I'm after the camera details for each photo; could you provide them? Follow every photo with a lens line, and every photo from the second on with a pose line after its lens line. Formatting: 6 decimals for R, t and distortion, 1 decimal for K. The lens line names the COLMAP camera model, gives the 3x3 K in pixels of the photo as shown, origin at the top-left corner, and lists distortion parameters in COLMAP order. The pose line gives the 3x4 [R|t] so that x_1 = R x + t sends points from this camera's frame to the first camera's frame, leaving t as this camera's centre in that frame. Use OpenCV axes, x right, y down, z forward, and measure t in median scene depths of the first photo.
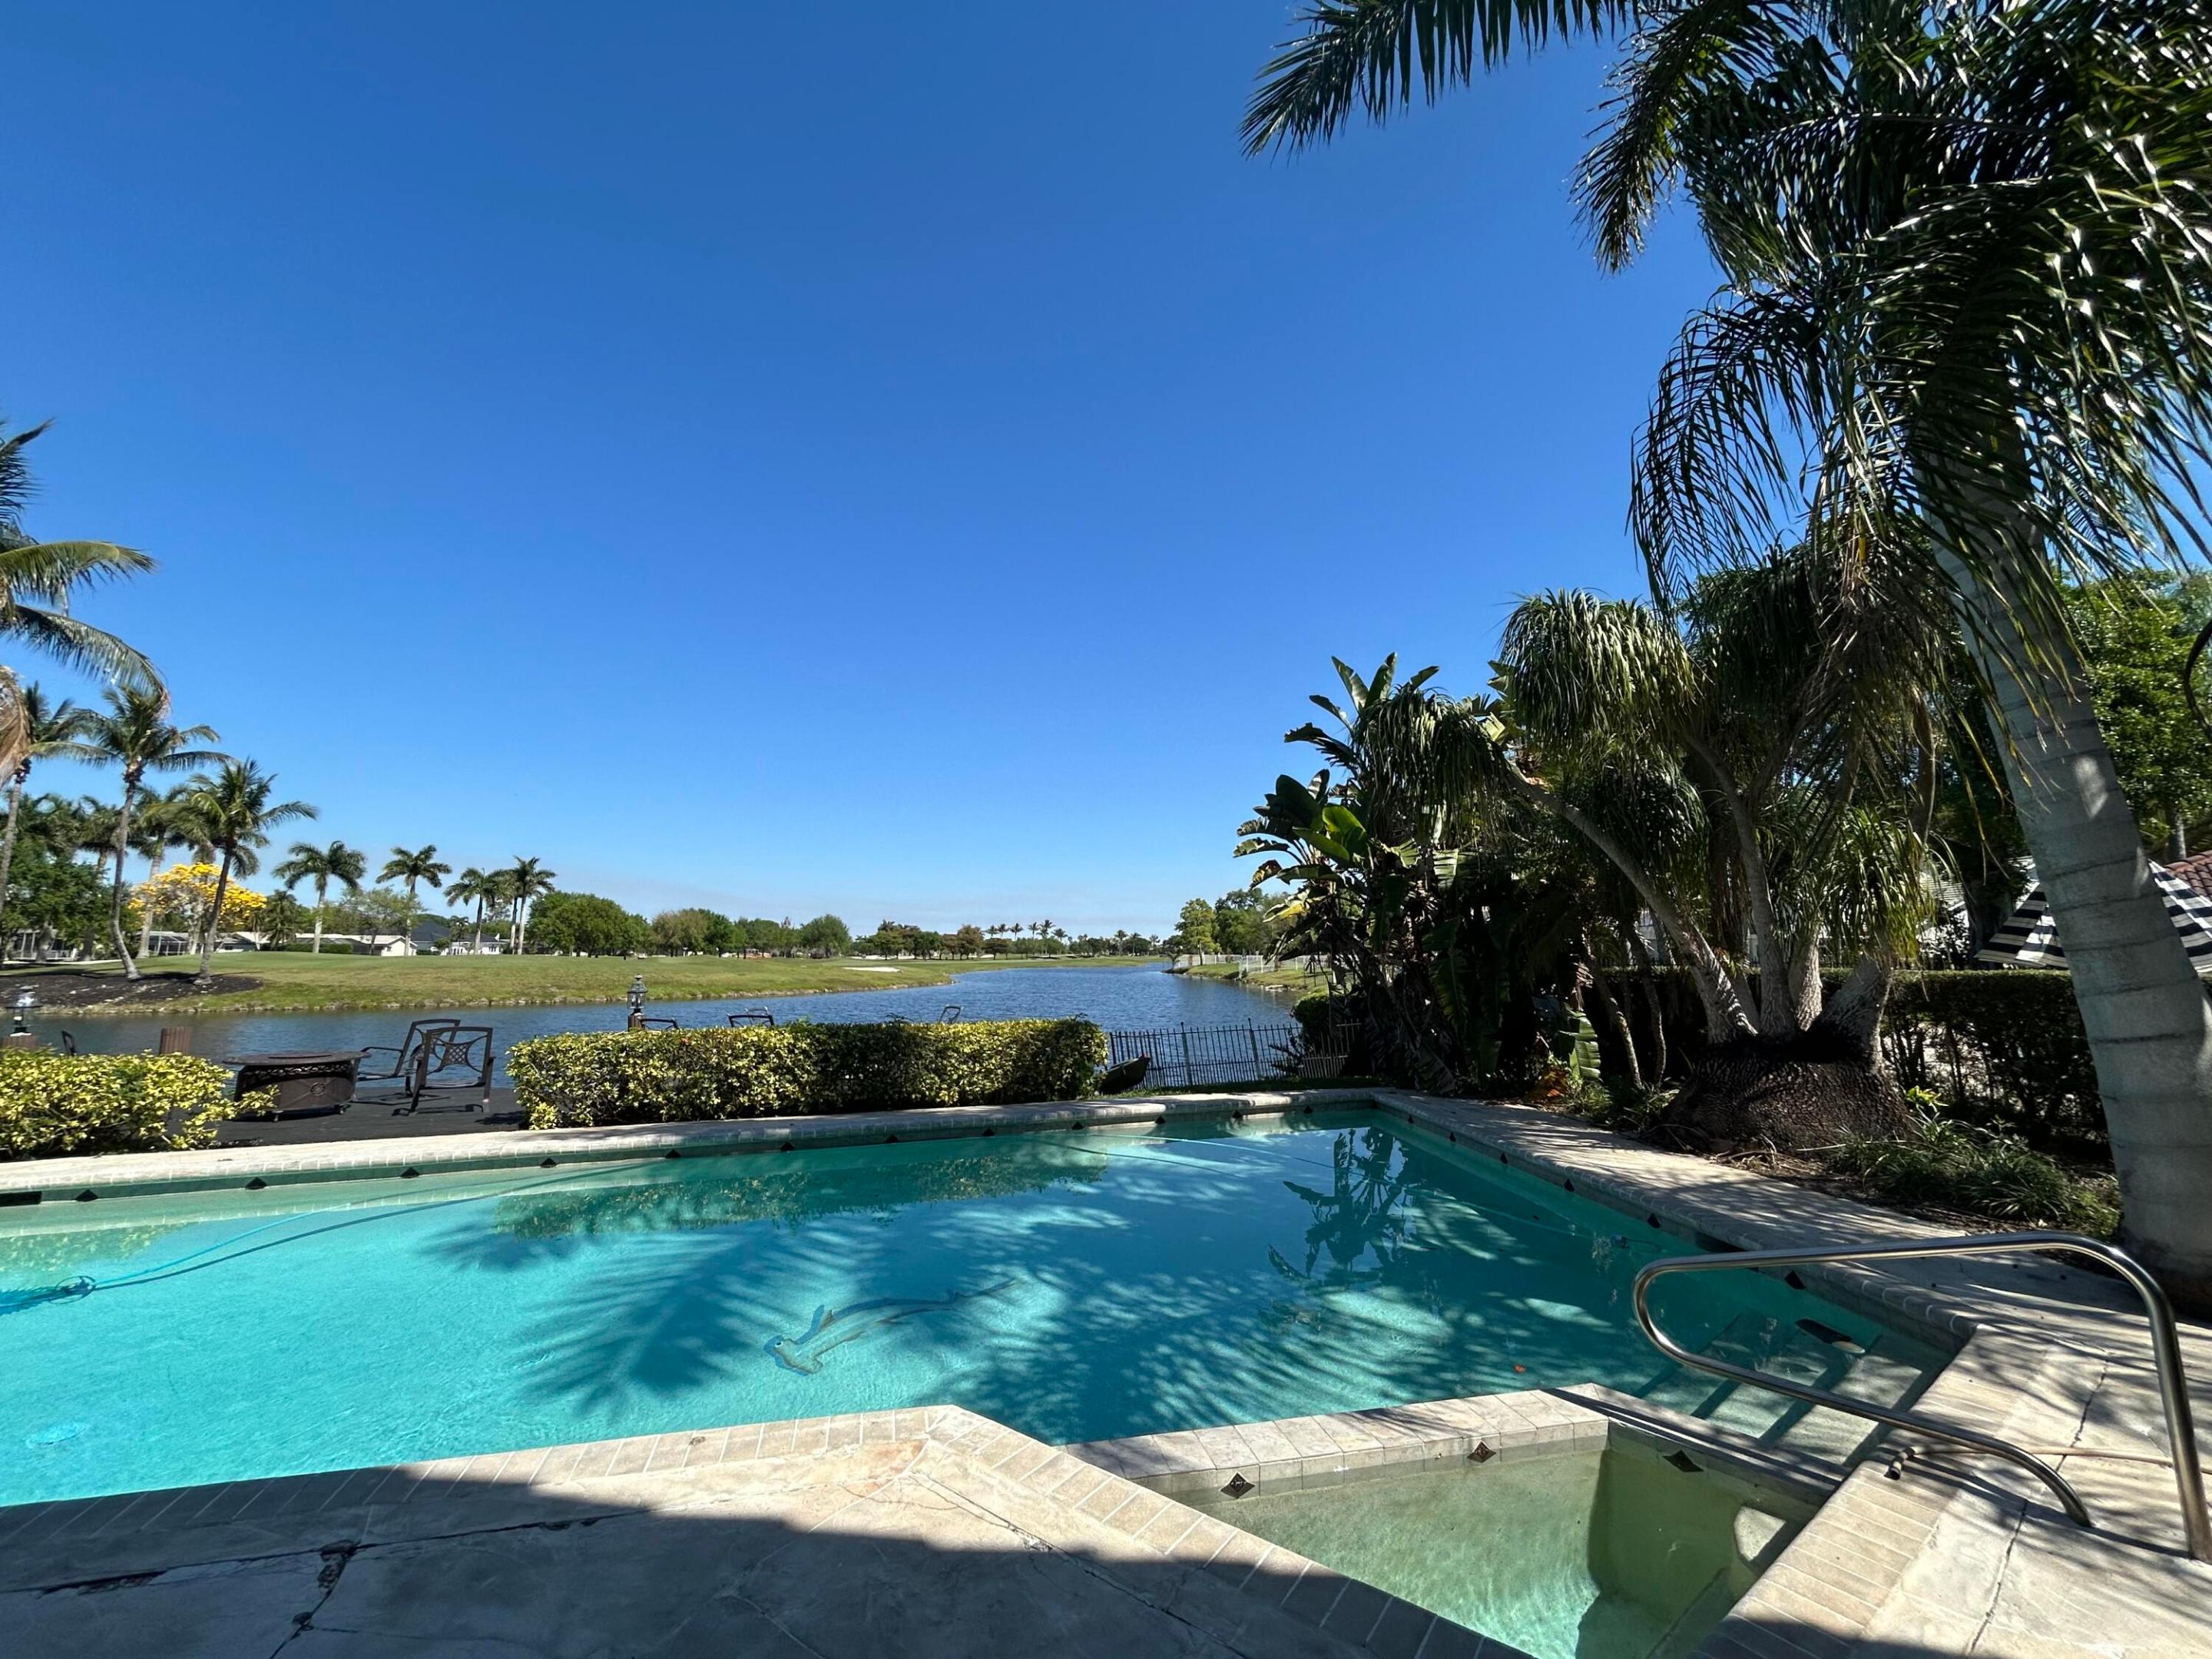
lens RADIAL K [[904.7, 0, 1100.2], [0, 904.7, 824.0], [0, 0, 1]] dist [-0.003056, 0.003191]
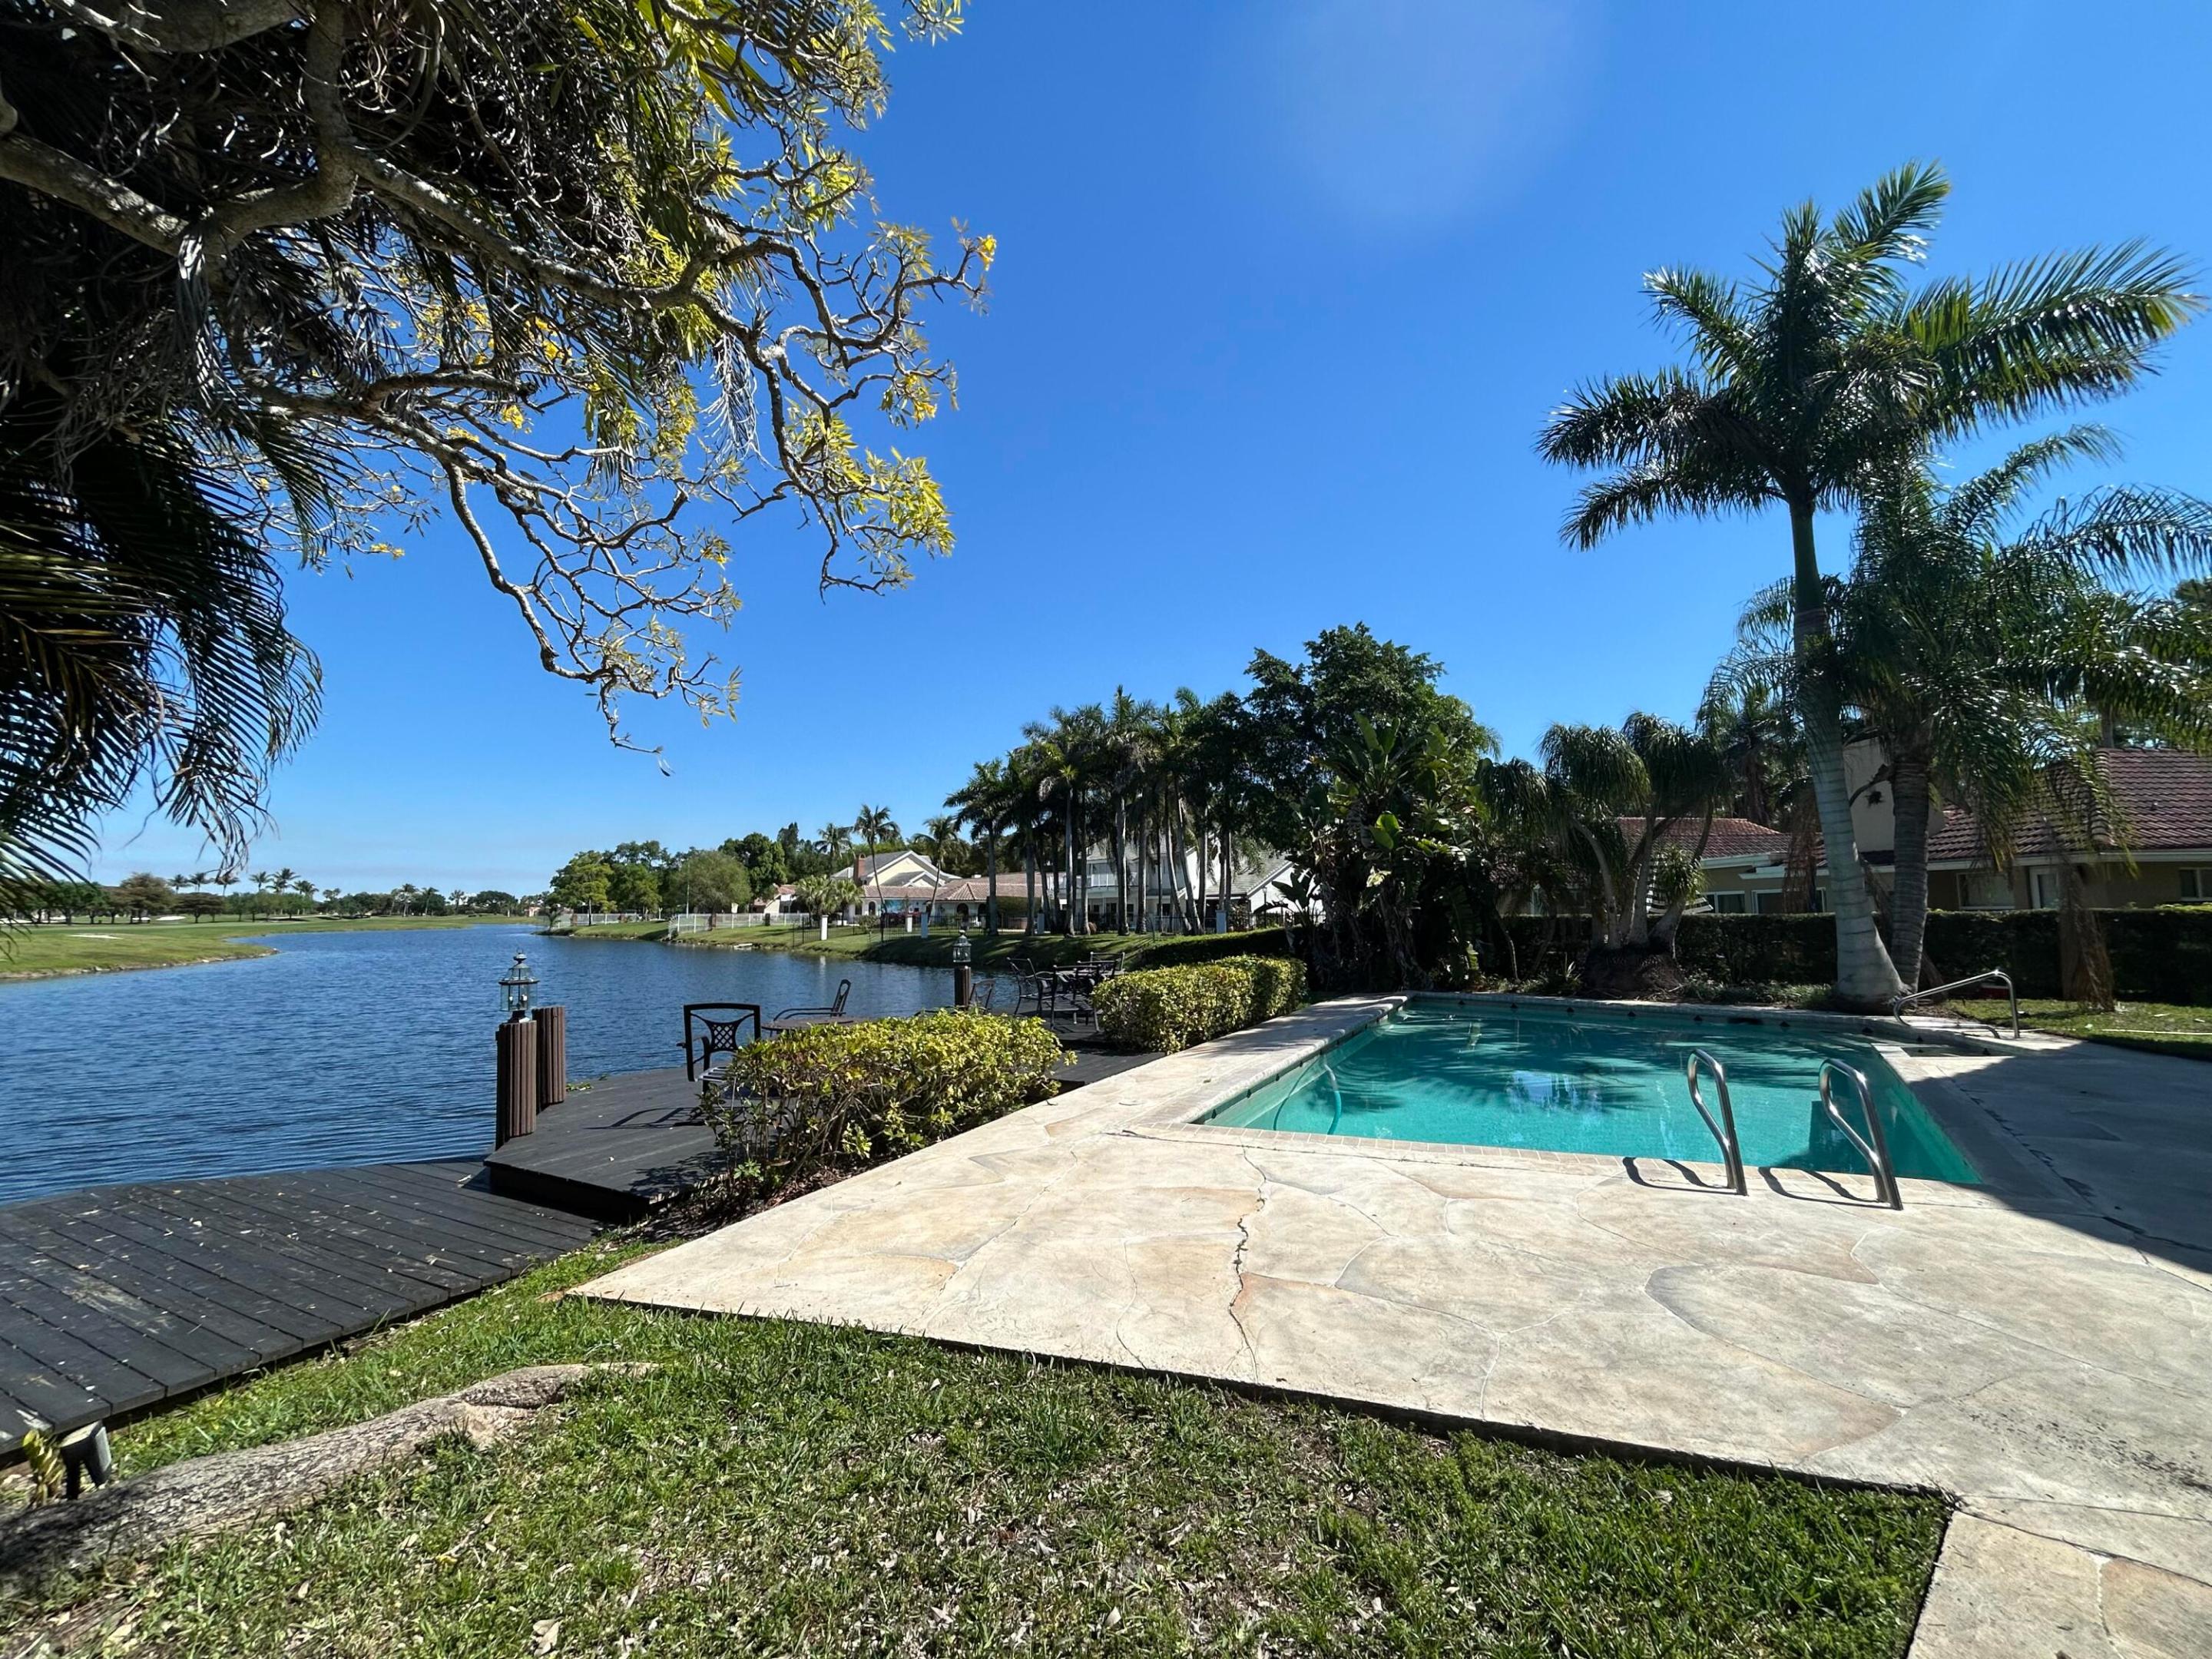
lens RADIAL K [[904.7, 0, 1100.2], [0, 904.7, 824.0], [0, 0, 1]] dist [-0.003056, 0.003191]
pose [[0.764186, 0.057489, 0.642429, -0.121448], [-0.086833, 0.996122, 0.014150, 0.001672], [-0.639124, -0.066597, 0.766215, 0.011144]]
